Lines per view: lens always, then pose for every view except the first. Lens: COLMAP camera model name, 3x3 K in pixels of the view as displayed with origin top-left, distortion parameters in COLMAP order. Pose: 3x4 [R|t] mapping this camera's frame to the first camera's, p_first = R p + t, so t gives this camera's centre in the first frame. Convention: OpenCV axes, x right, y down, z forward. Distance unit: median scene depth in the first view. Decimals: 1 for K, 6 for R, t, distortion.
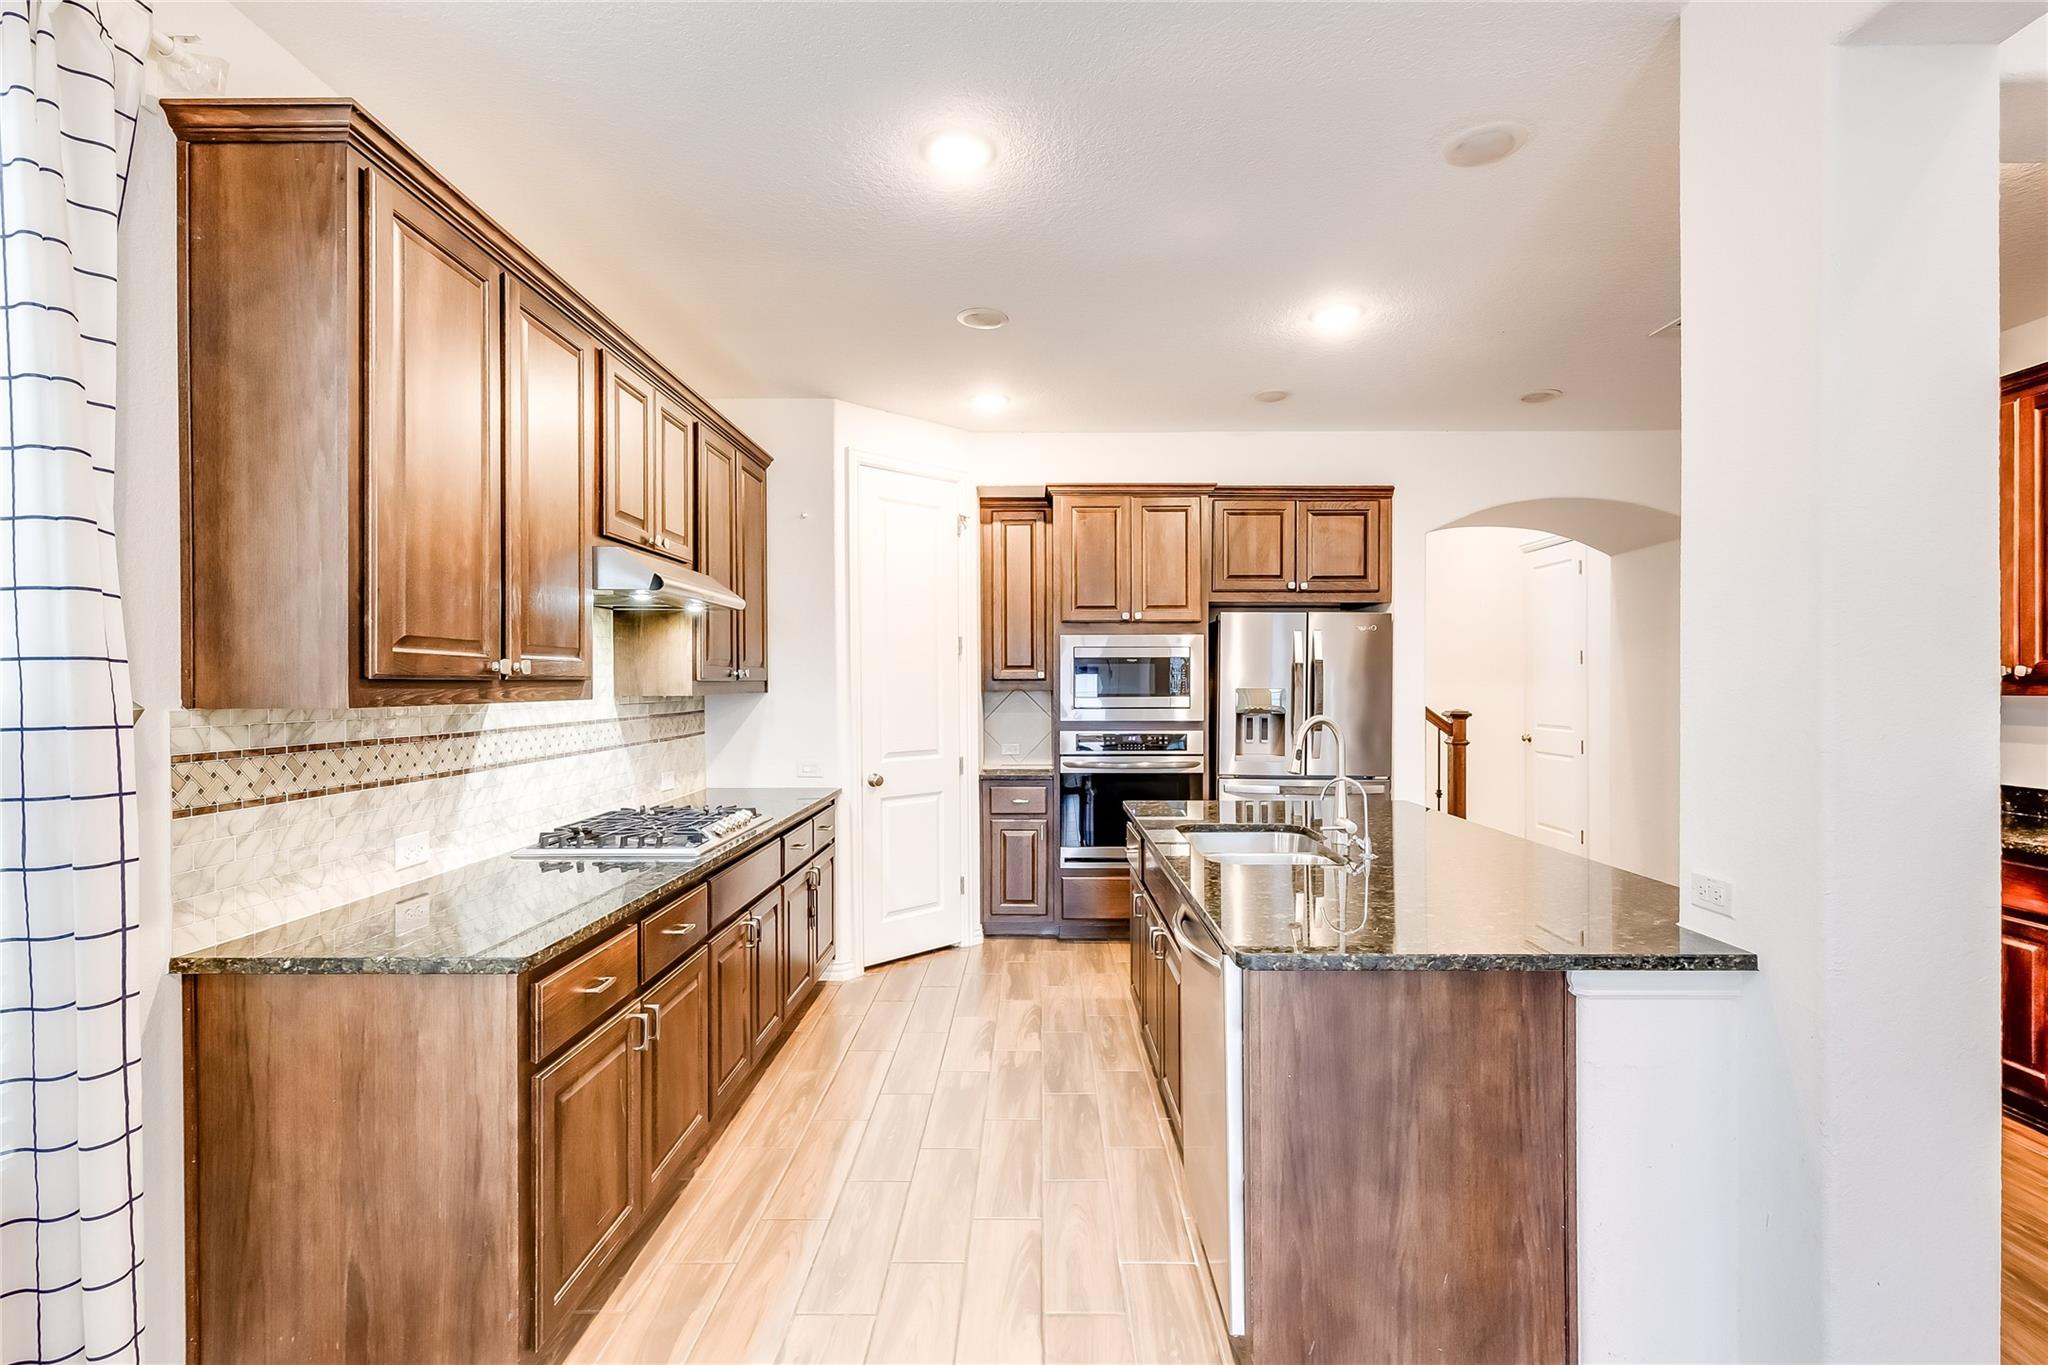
lens RADIAL K [[934.0, 0, 1023.8], [0, 934.0, 686.6], [0, 0, 1]] dist [0.009274, -0.003240]
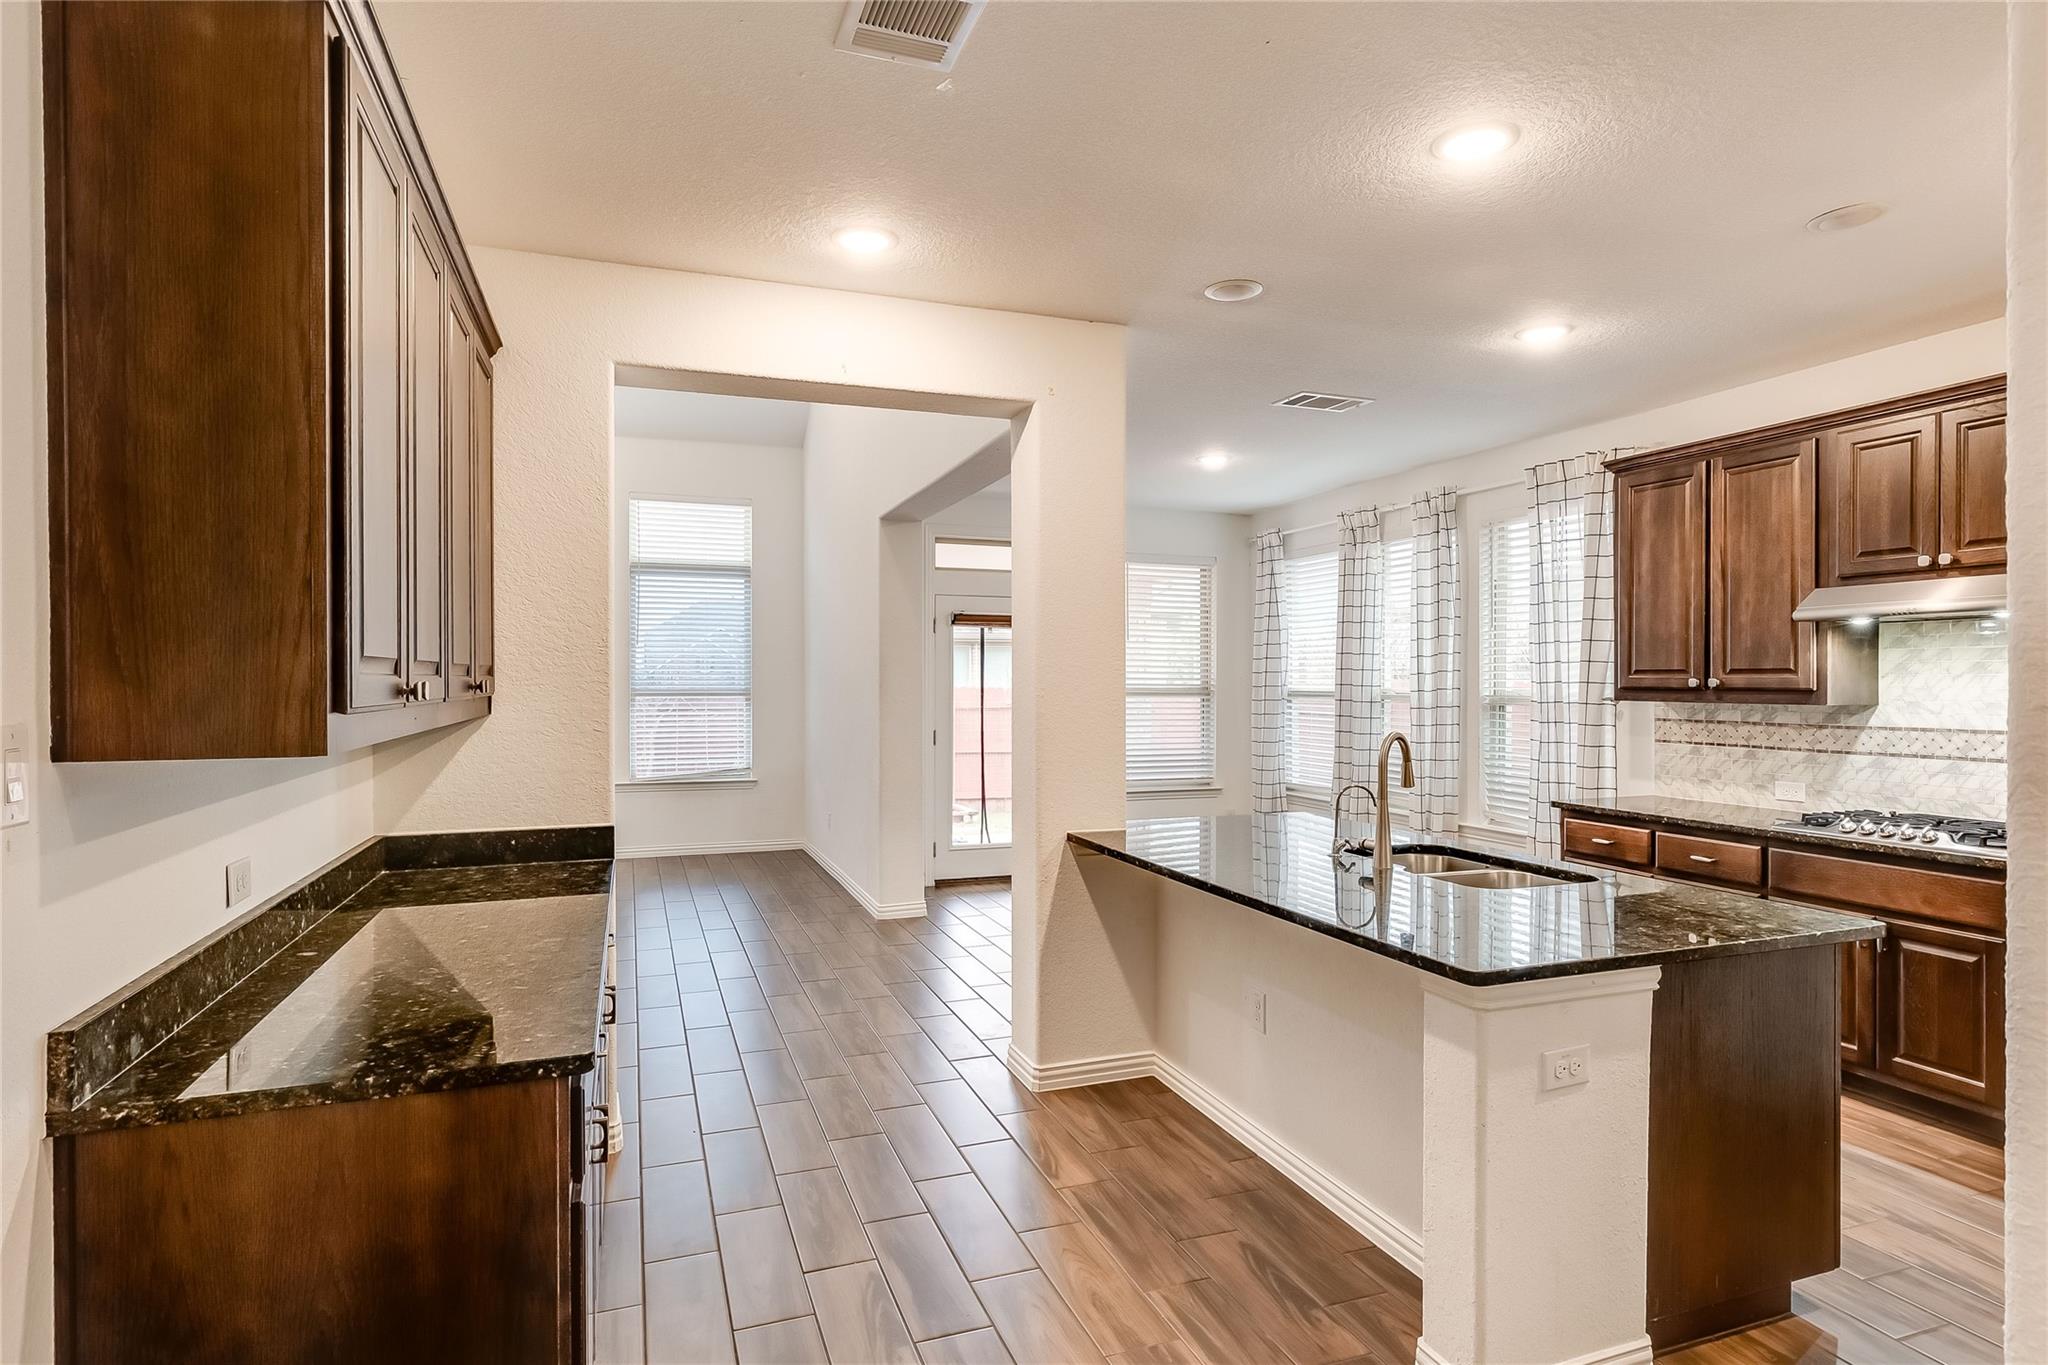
lens RADIAL K [[1088.2, 0, 1017.4], [0, 1088.2, 686.7], [0, 0, 1]] dist [-0.001661, 0.000142]
pose [[-0.934961, 0.007608, -0.354669, 1.385542], [0.003763, 0.999926, 0.011529, -0.041762], [0.354730, 0.009444, -0.934921, 2.440842]]
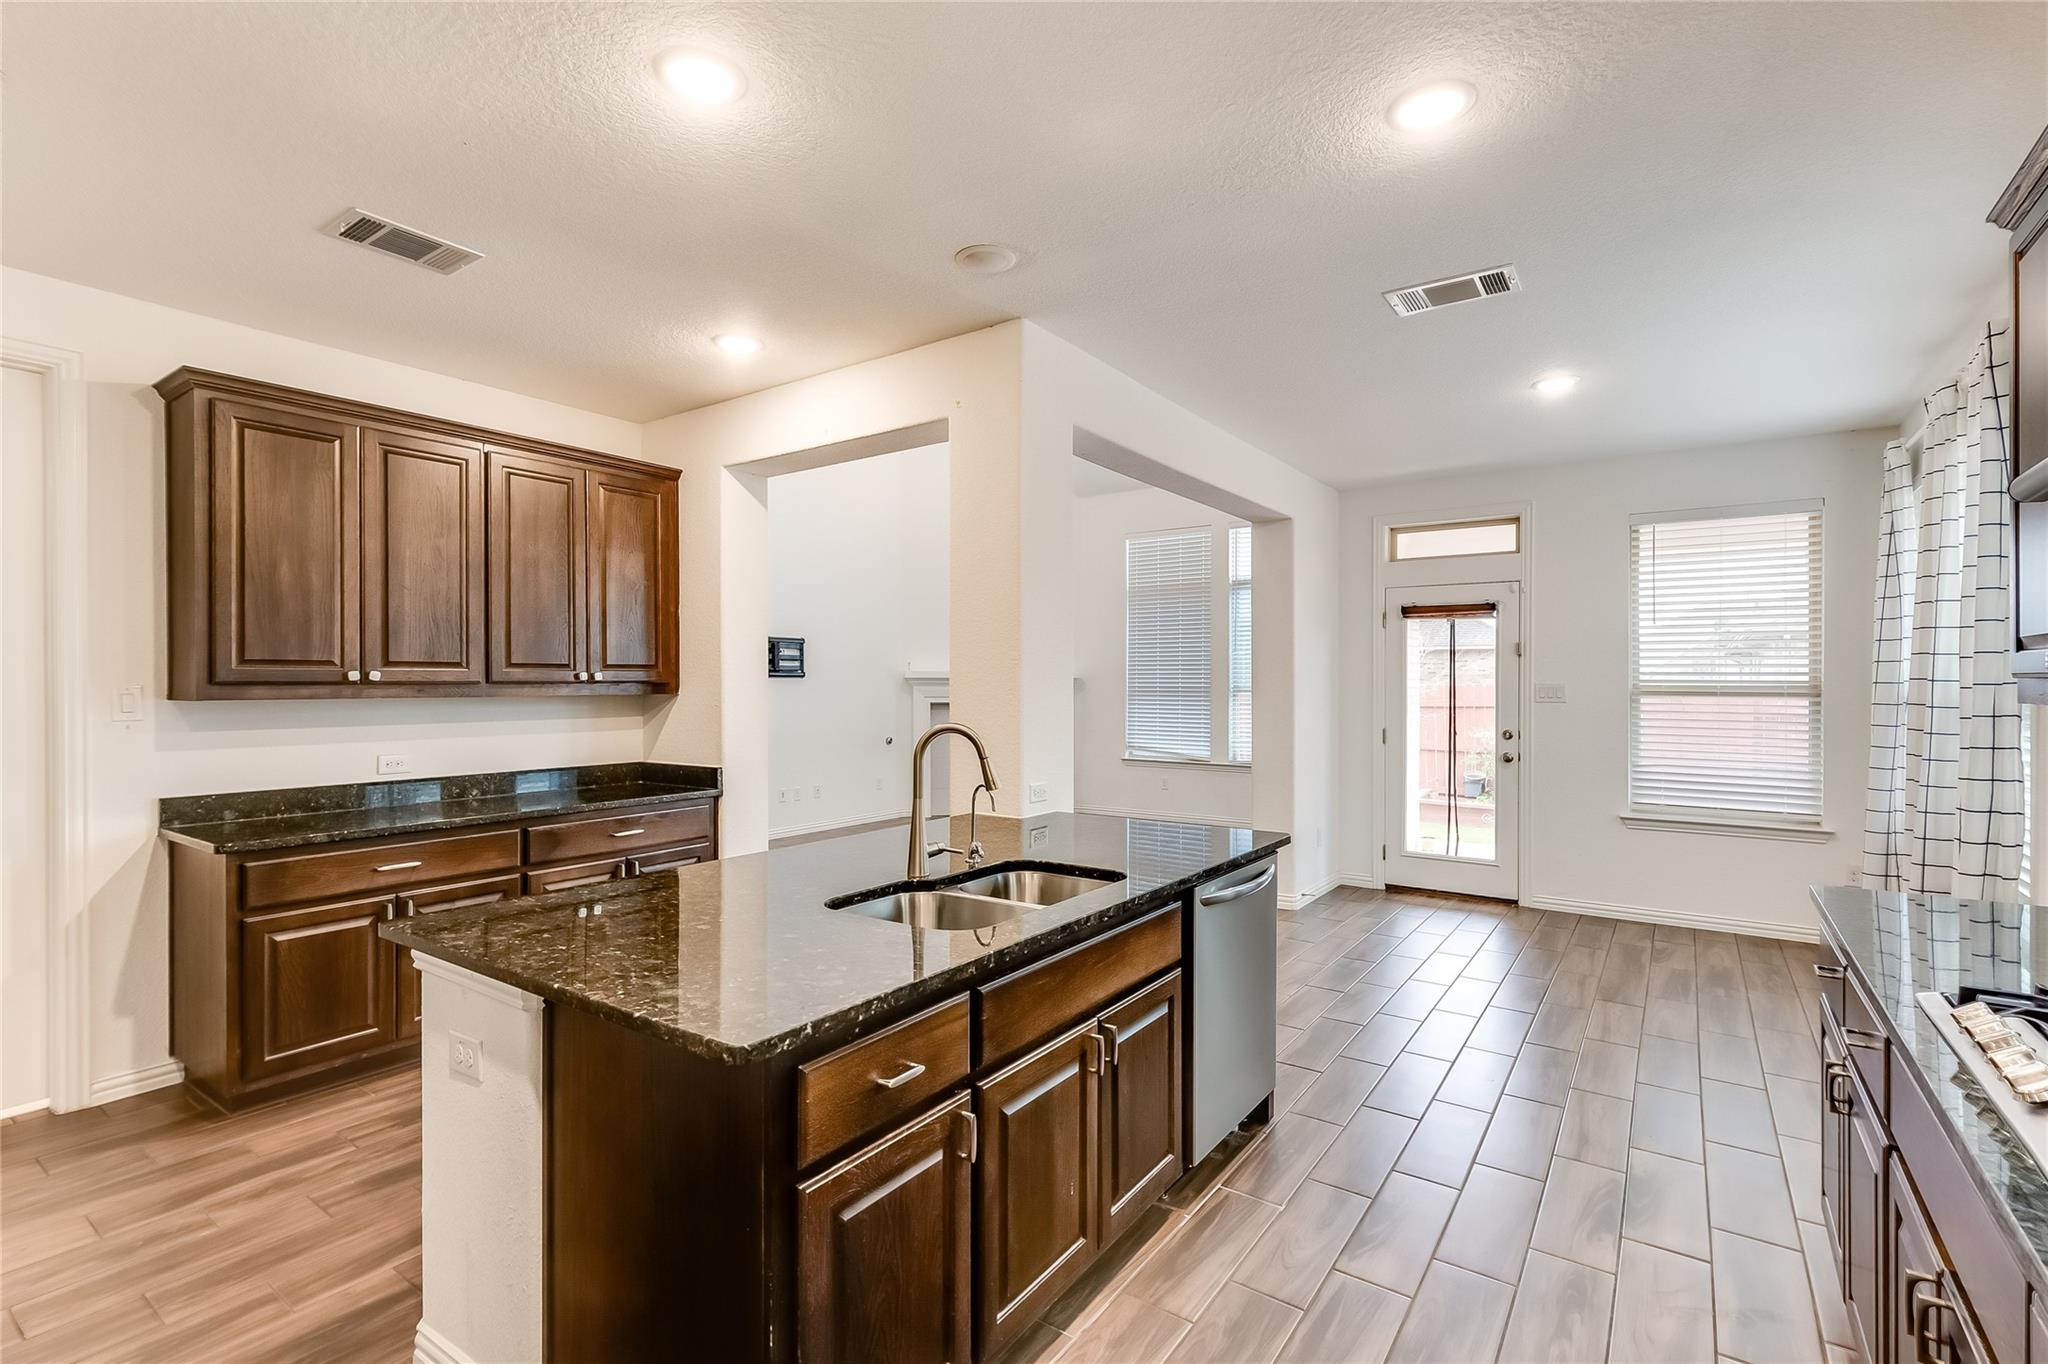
lens RADIAL K [[934.0, 0, 1019.0], [0, 934.0, 685.1], [0, 0, 1]] dist [0.009274, -0.003240]
pose [[-0.822557, 0.003752, 0.568670, -0.275765], [0.006329, 0.999977, 0.002558, -0.011761], [-0.568647, 0.005703, -0.822562, 2.111843]]
